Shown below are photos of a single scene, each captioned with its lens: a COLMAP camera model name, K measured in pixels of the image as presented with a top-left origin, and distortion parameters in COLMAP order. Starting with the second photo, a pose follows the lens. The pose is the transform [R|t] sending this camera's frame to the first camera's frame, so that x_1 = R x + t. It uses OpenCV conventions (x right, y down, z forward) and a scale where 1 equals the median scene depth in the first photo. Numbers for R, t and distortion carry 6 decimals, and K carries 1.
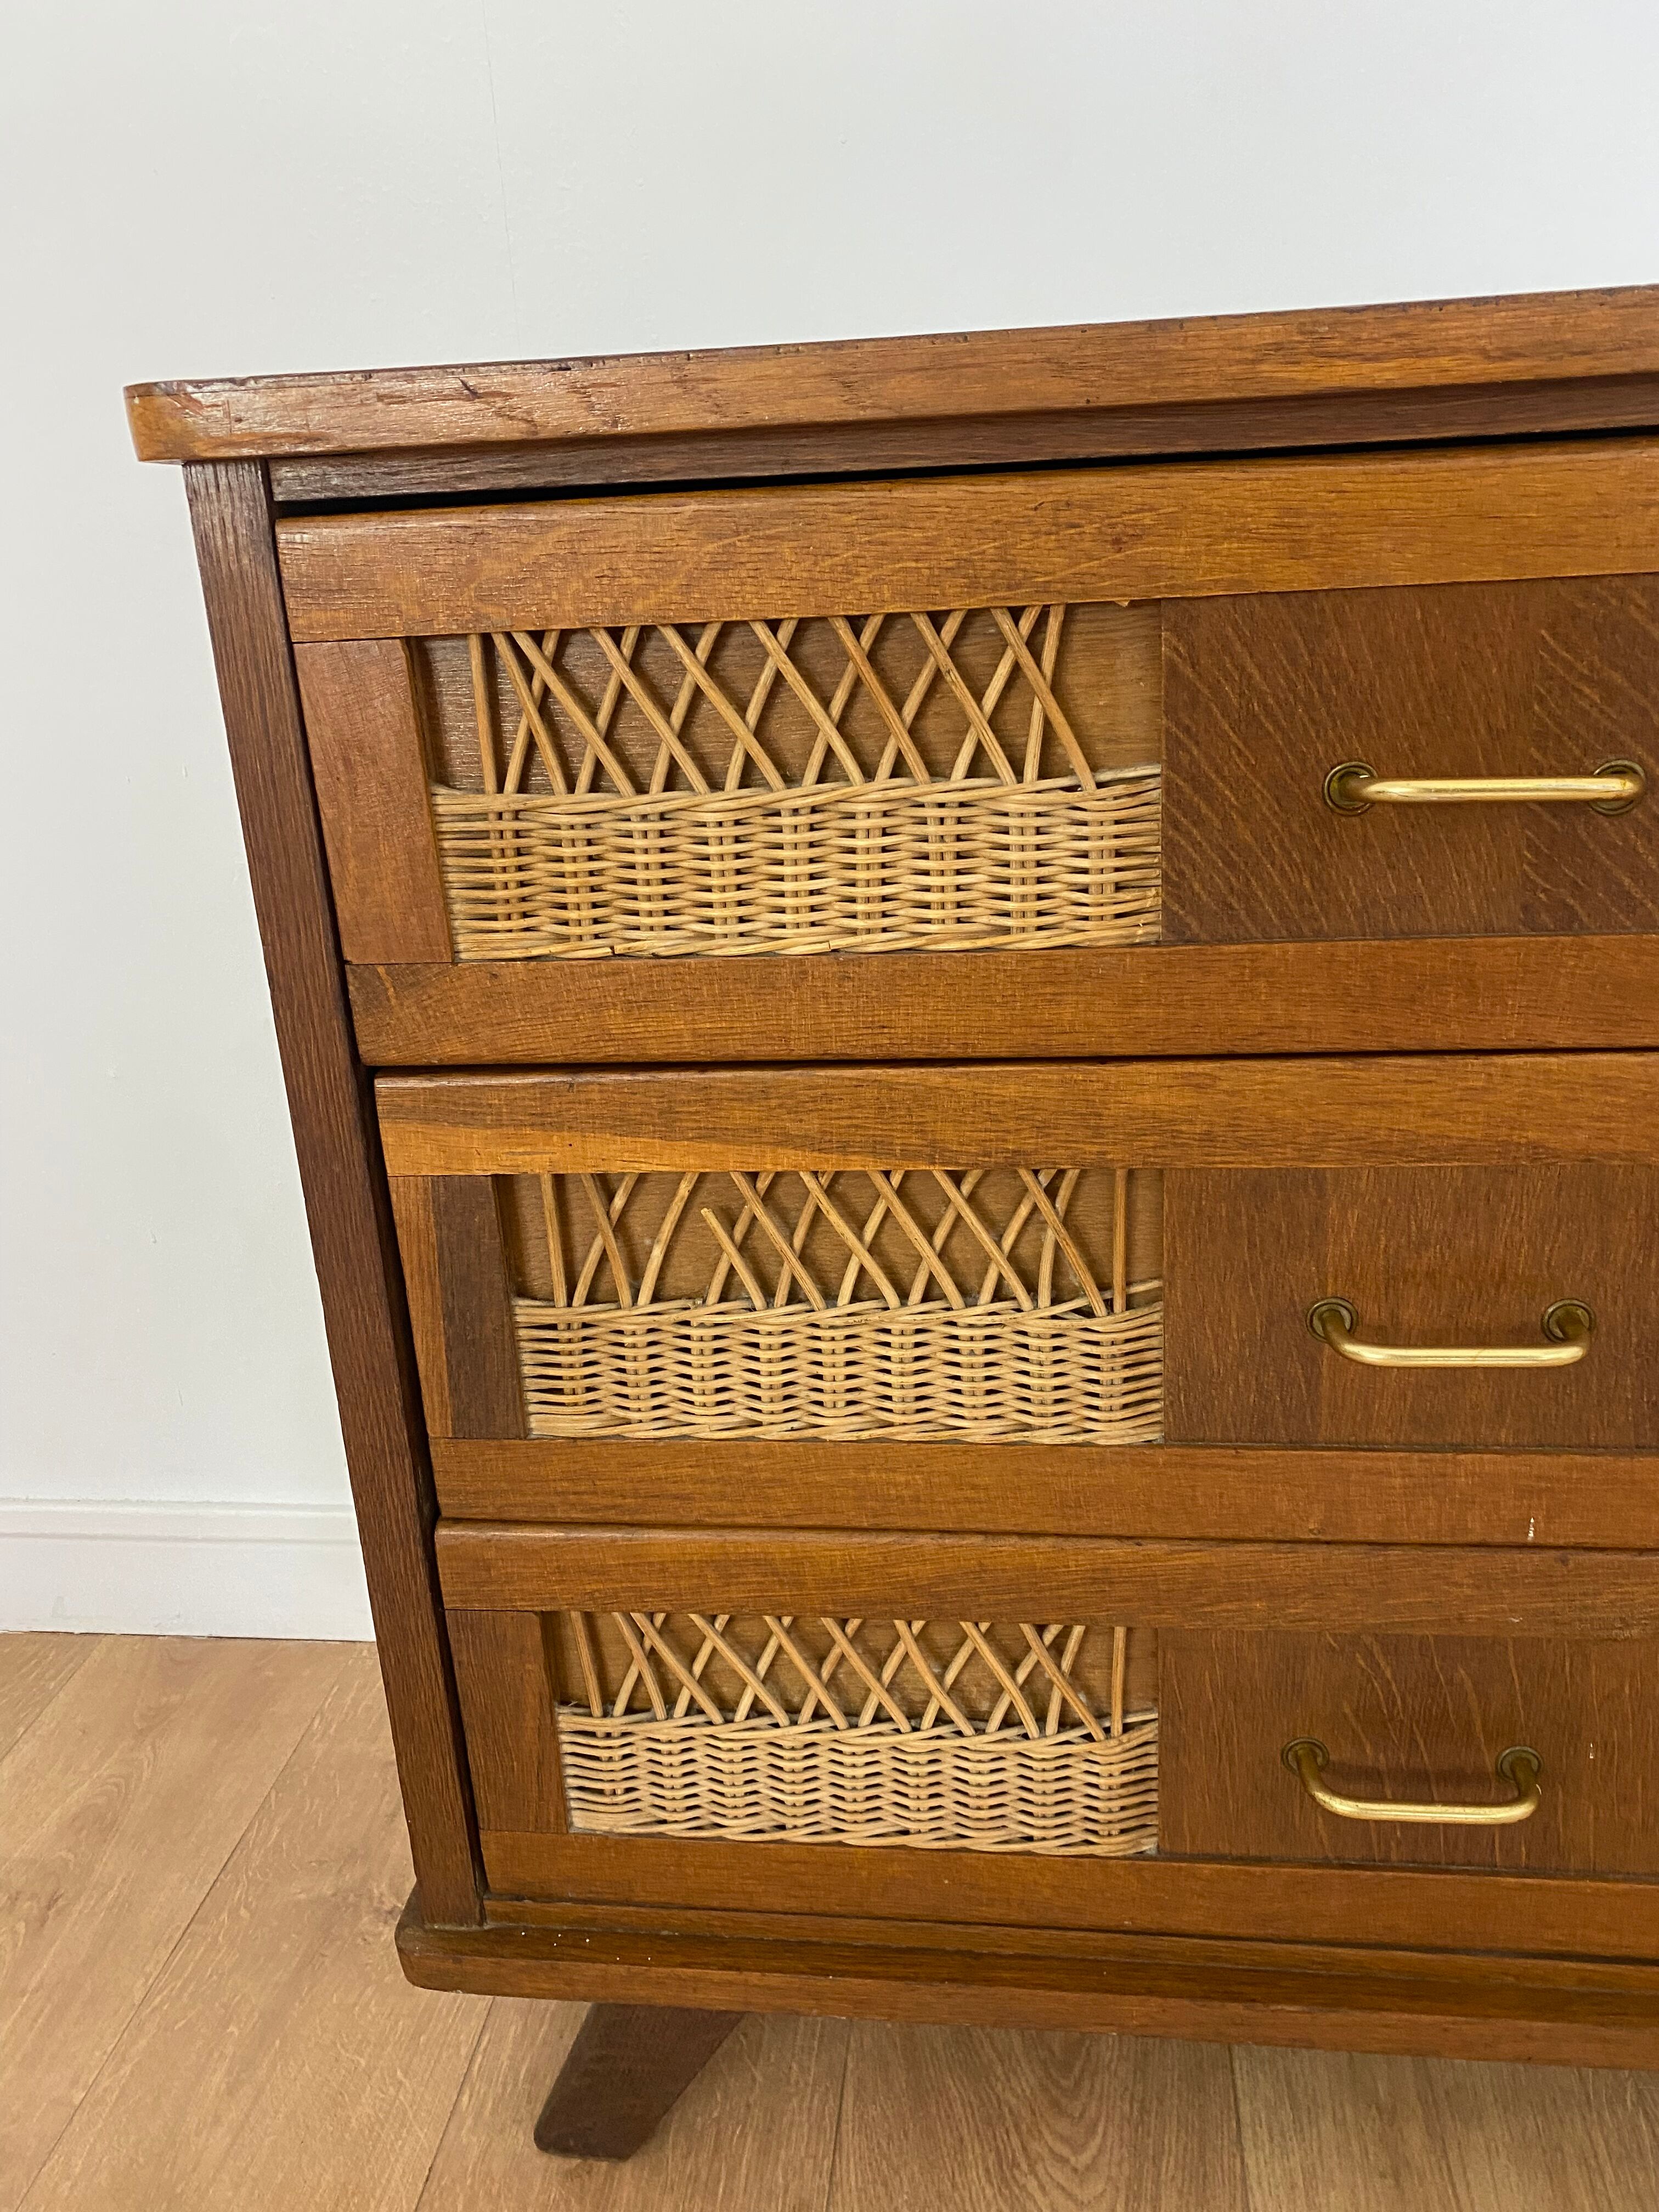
lens RADIAL K [[1687.2, 0, 846.7], [0, 1687.2, 1118.9], [0, 0, 1]] dist [0.057641, -0.110429]
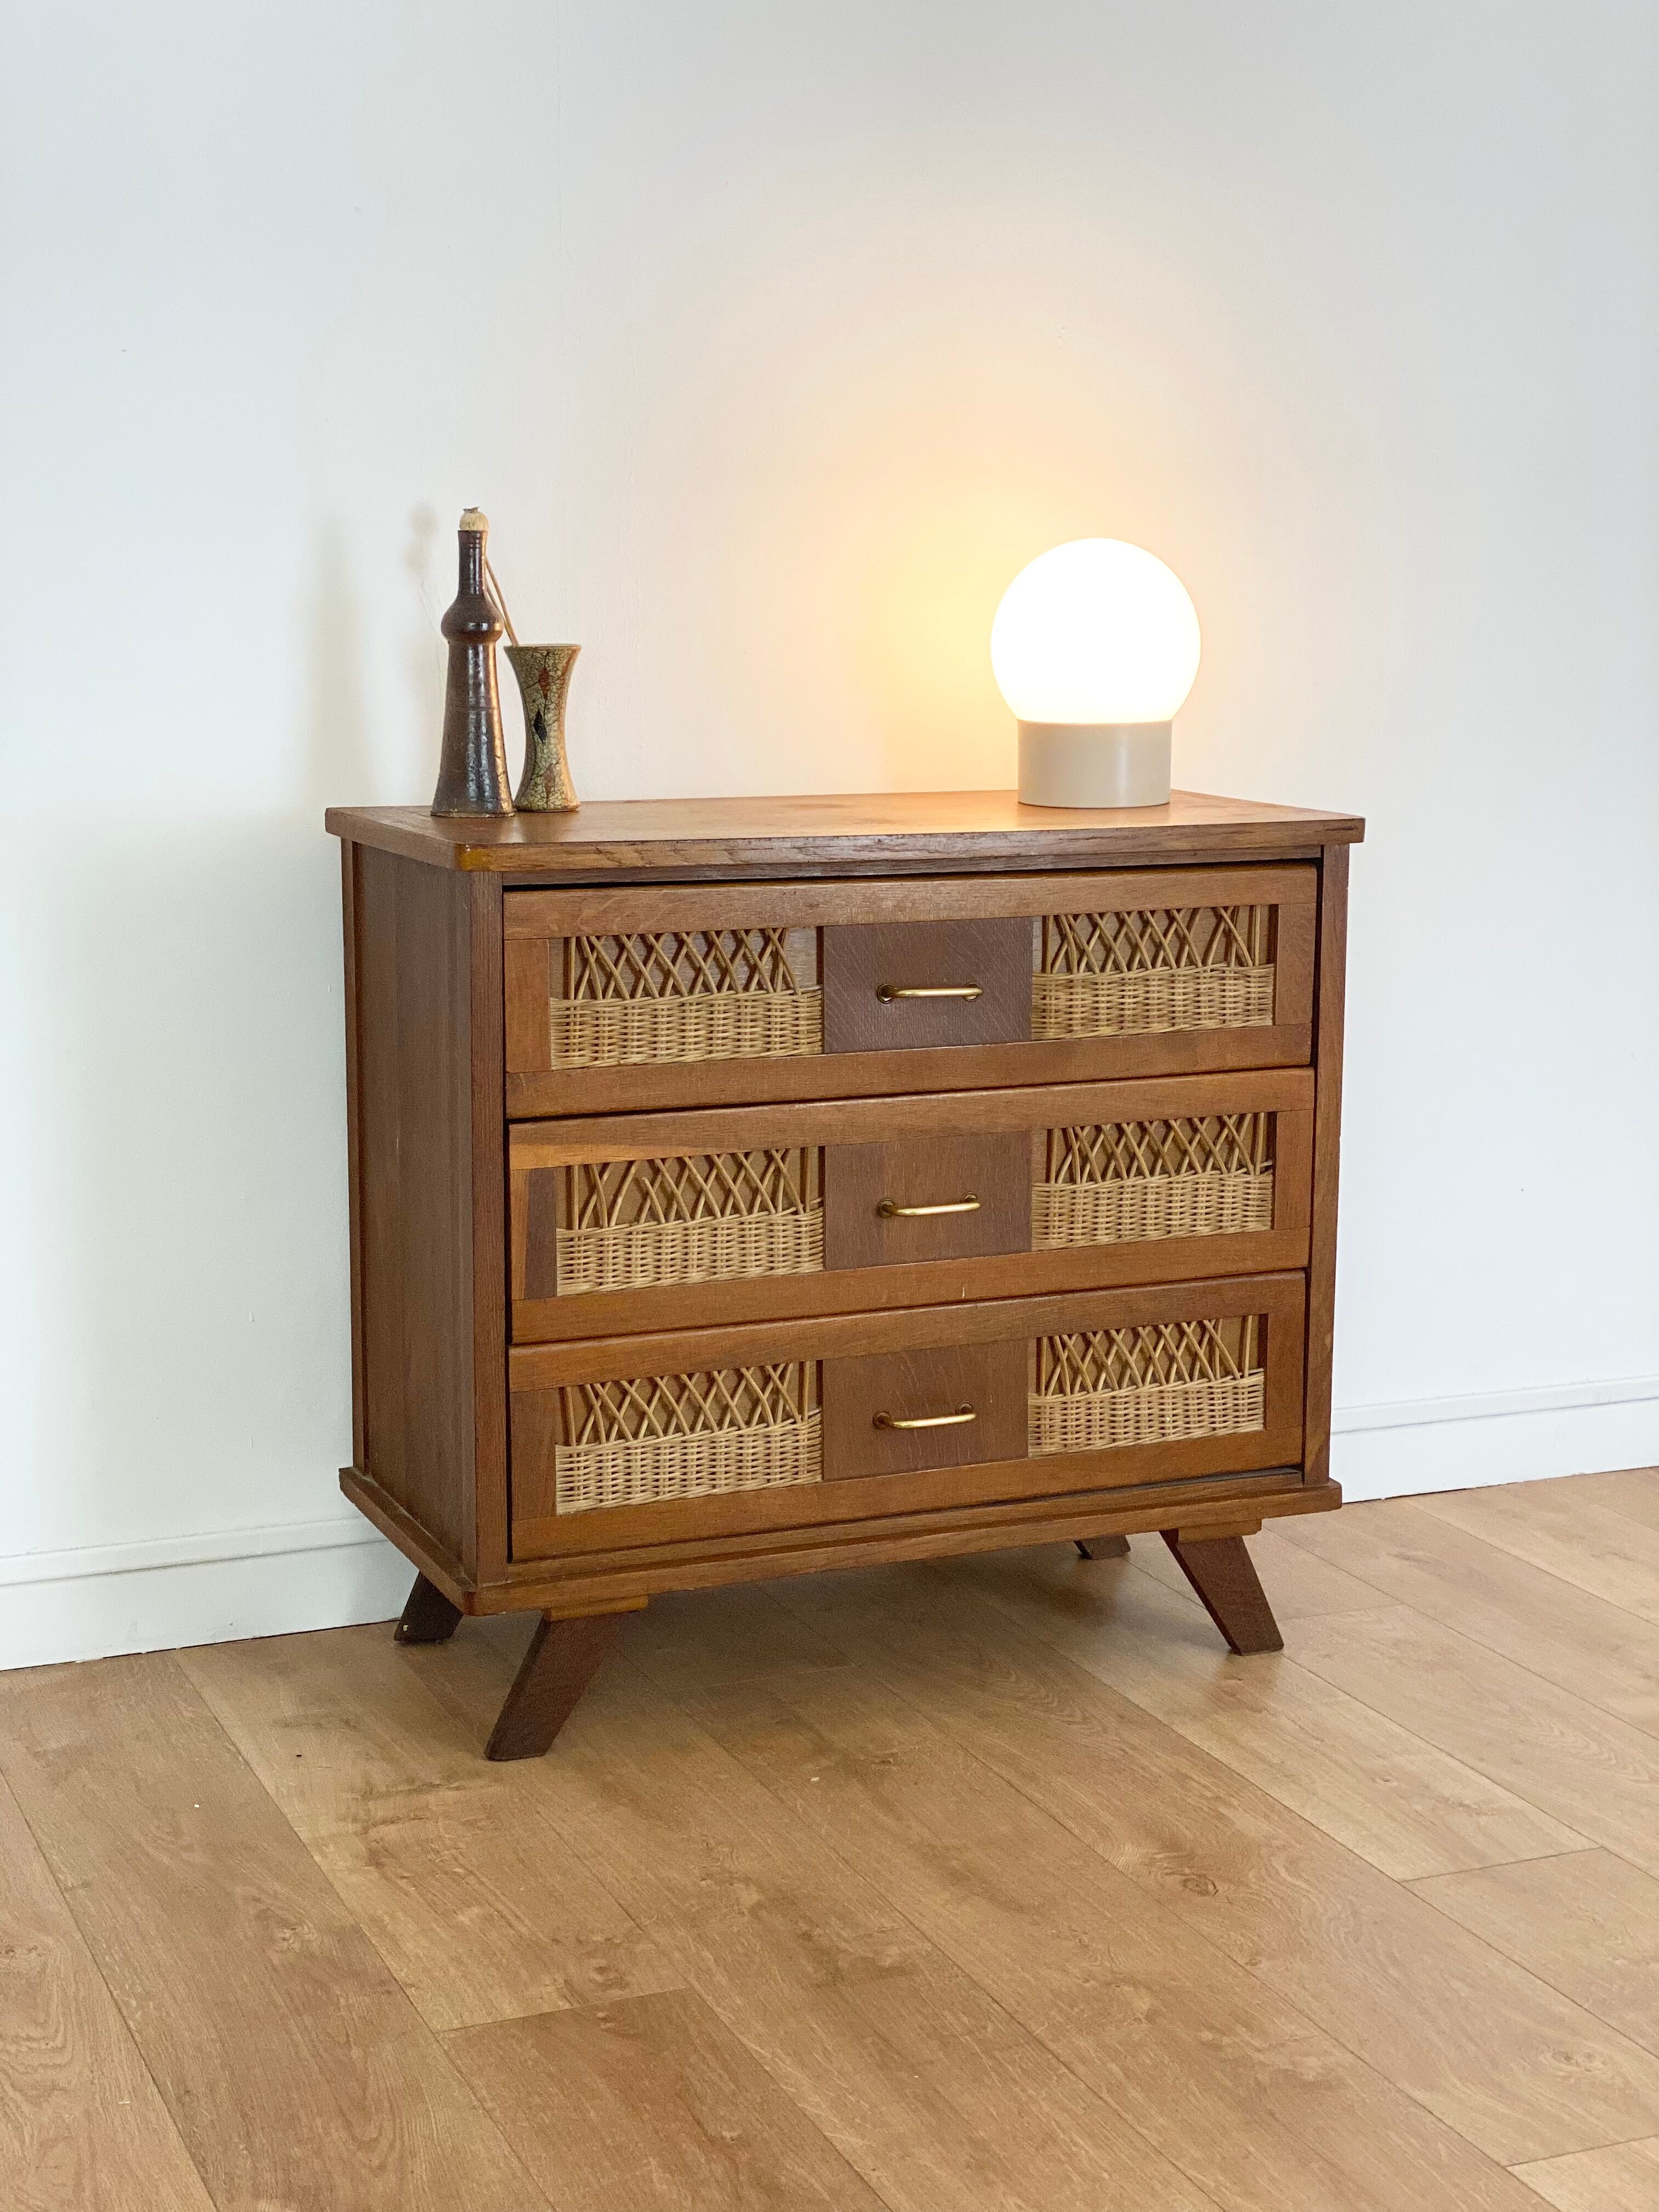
lens RADIAL K [[3279.5, 0, 818.8], [0, 3279.5, 1151.4], [0, 0, 1]] dist [-0.005376, 1.662042]
pose [[0.860884, -0.034713, 0.507615, -2.156463], [0.118960, 0.983750, -0.134476, 0.651234], [-0.494699, 0.176154, 0.851025, -2.935009]]
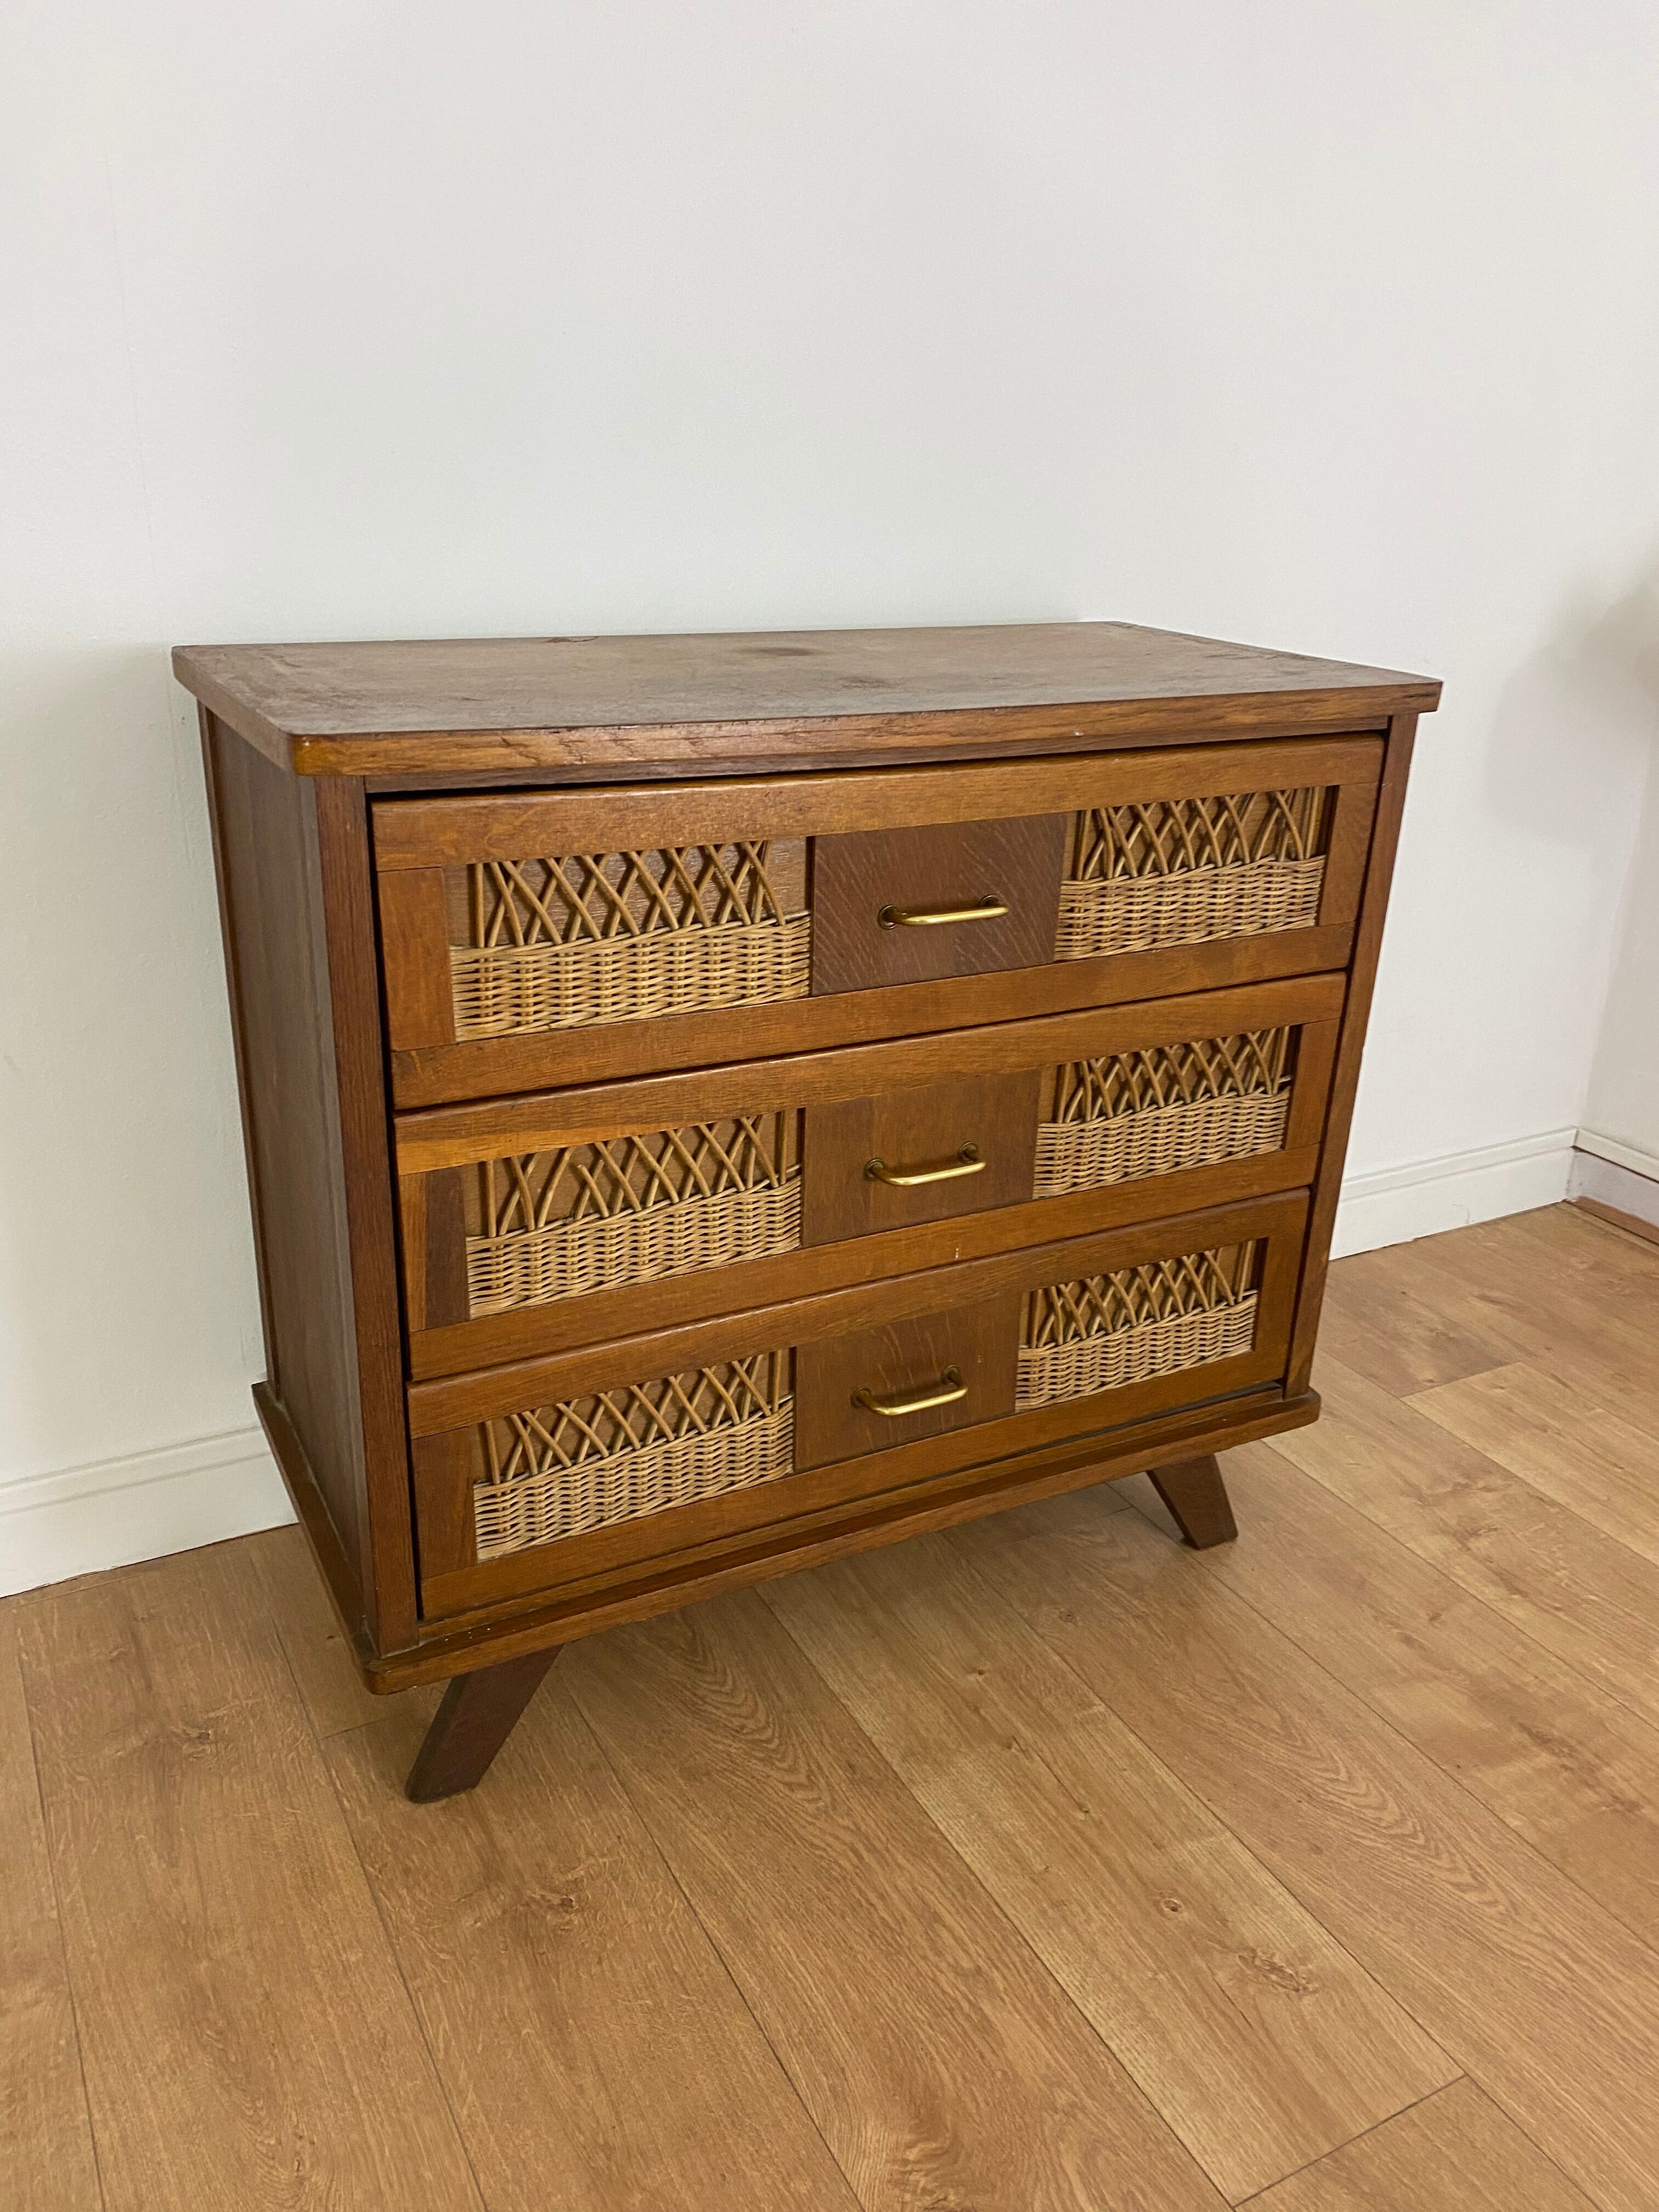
lens RADIAL K [[1691.0, 0, 808.1], [0, 1691.0, 1134.2], [0, 0, 1]] dist [0.089210, -0.124060]
pose [[0.818718, -0.146322, 0.555239, -0.881539], [0.116967, 0.989210, 0.088216, -0.109038], [-0.562156, -0.007279, 0.826999, -0.614396]]
